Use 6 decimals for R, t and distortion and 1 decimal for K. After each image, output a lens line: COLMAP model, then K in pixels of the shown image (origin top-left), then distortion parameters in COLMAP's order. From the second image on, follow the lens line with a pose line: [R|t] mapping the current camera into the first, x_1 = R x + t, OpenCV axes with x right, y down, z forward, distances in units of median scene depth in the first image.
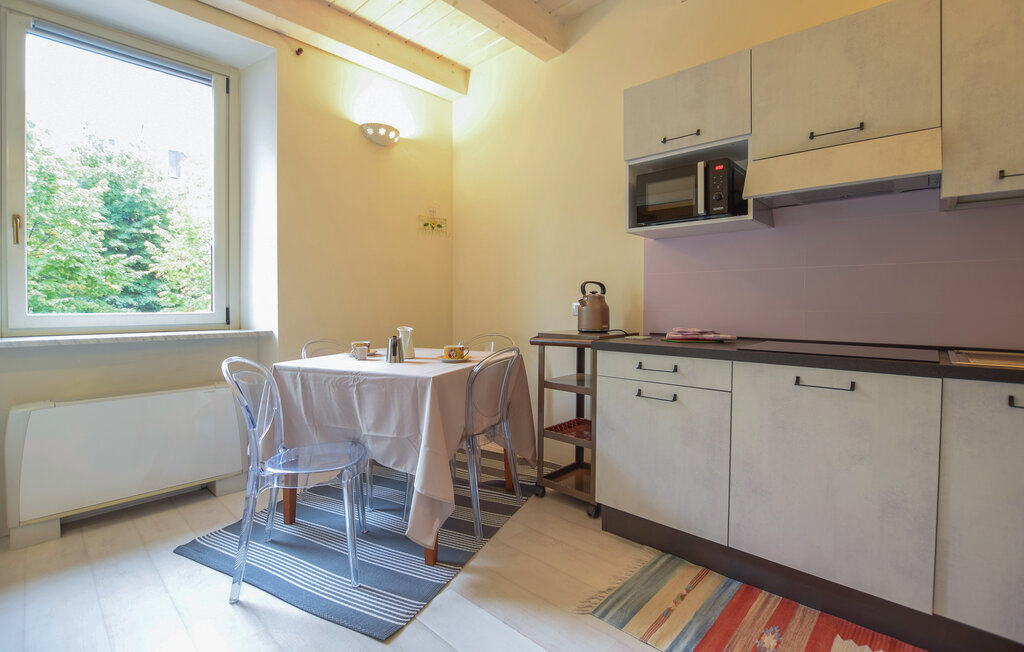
lens RADIAL K [[468.3, 0, 514.9], [0, 468.3, 303.0], [0, 0, 1]] dist [-0.016705, 0.000068]
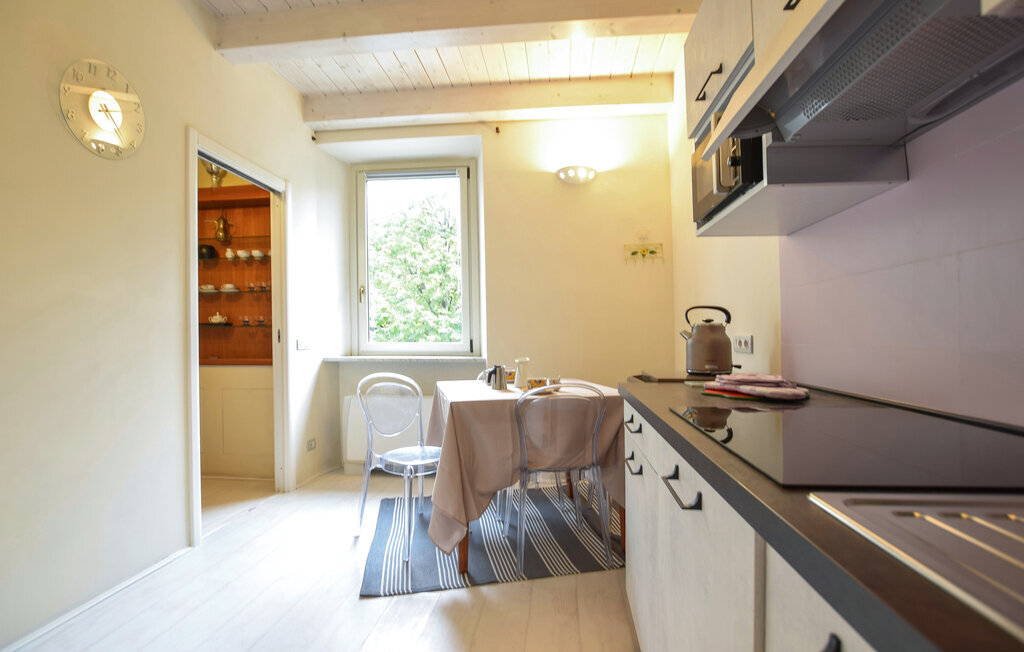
lens RADIAL K [[477.7, 0, 512.0], [0, 477.7, 326.0], [0, 0, 1]] dist [-0.023206, -0.000118]
pose [[0.598392, -0.018989, -0.800978, 0.561504], [0.000232, 0.999723, -0.023527, 0.003031], [0.801203, 0.013892, 0.598231, 0.293703]]
